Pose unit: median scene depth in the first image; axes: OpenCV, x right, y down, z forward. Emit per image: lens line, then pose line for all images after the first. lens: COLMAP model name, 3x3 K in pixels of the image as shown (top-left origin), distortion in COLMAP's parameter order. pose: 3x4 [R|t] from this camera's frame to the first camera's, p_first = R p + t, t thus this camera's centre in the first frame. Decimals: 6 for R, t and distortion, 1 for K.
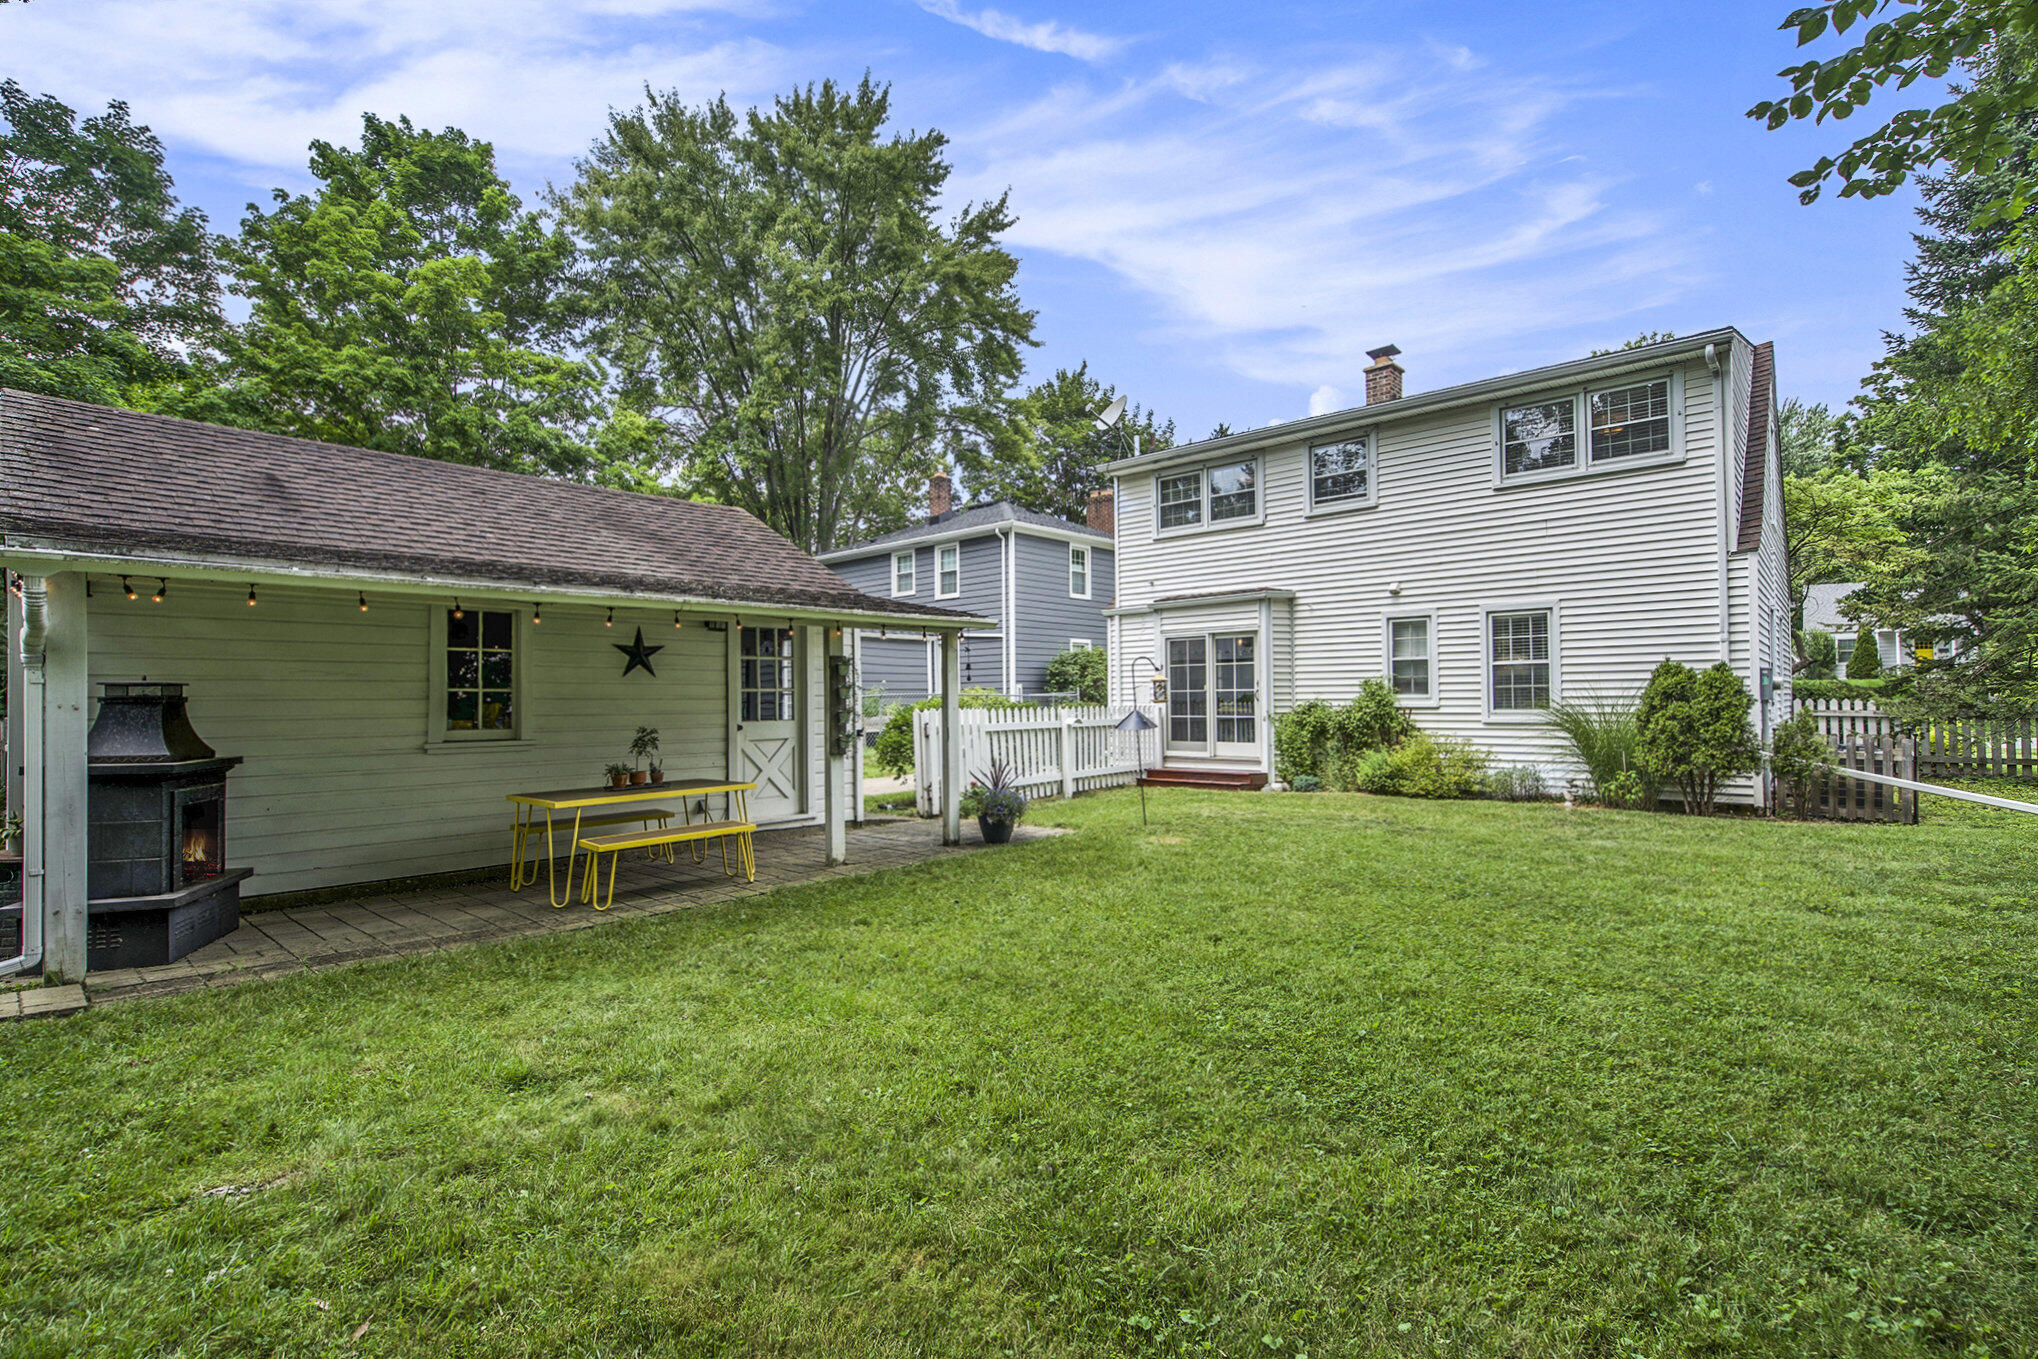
lens RADIAL K [[891.3, 0, 1016.5], [0, 891.3, 687.7], [0, 0, 1]] dist [0.003236, 0.000331]
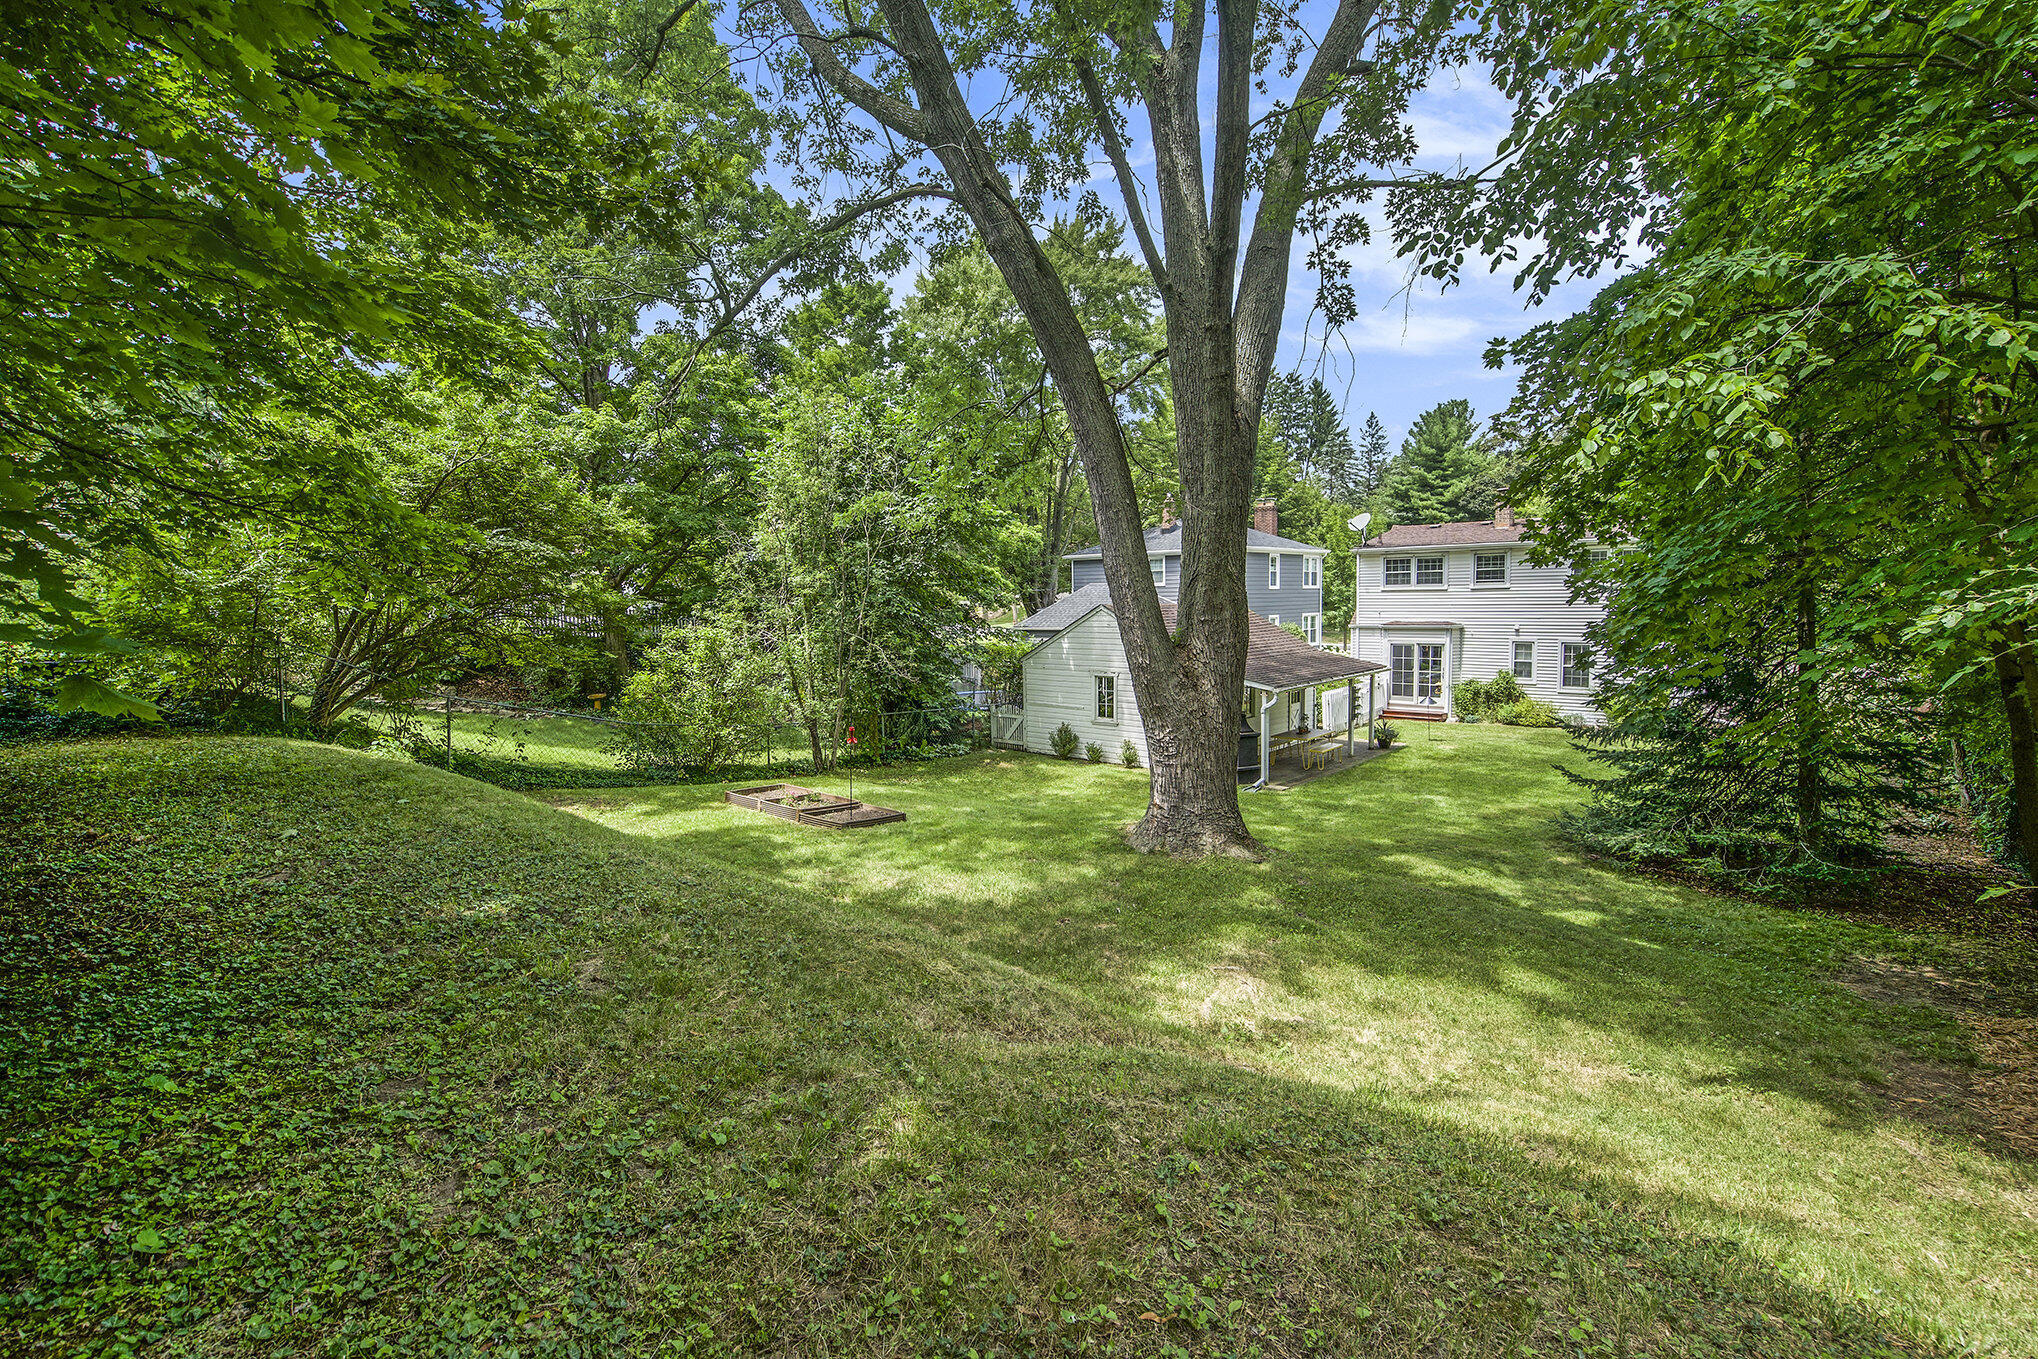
lens RADIAL K [[891.3, 0, 1011.0], [0, 891.3, 671.2], [0, 0, 1]] dist [0.003236, 0.000331]
pose [[0.999305, -0.004451, 0.036996, -0.818643], [0.000920, 0.995485, 0.094915, -0.201568], [-0.037252, -0.094815, 0.994798, -1.027165]]
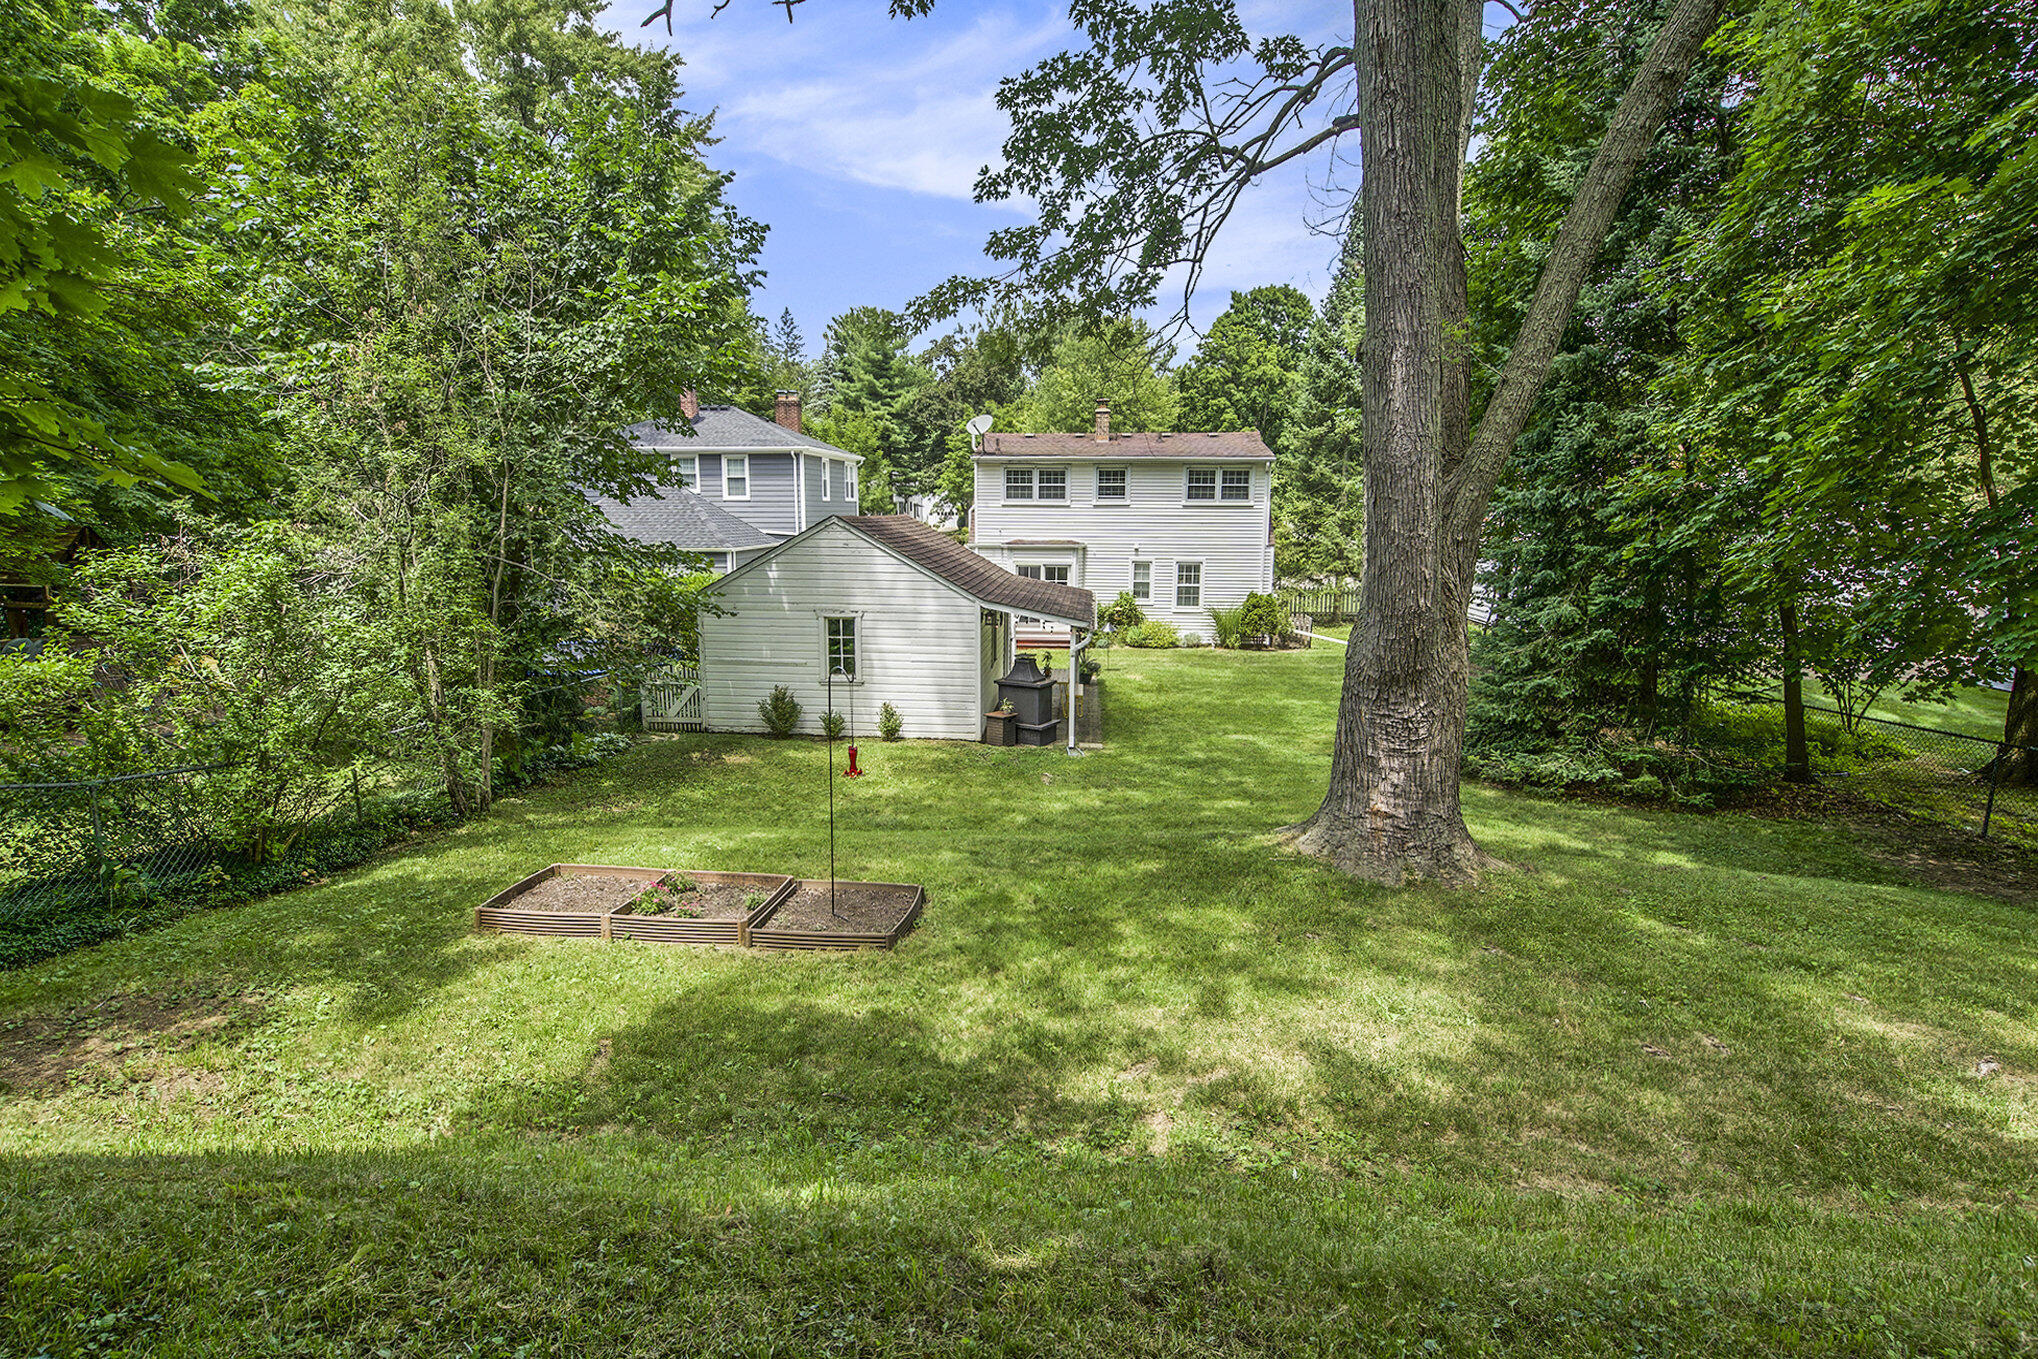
lens RADIAL K [[999.3, 0, 1014.8], [0, 999.3, 673.5], [0, 0, 1]] dist [-0.005024, 0.000215]
pose [[0.794277, -0.080593, 0.602187, -1.148294], [-0.024736, 0.986051, 0.164594, -0.186980], [-0.607052, -0.145629, 0.781204, -0.633075]]
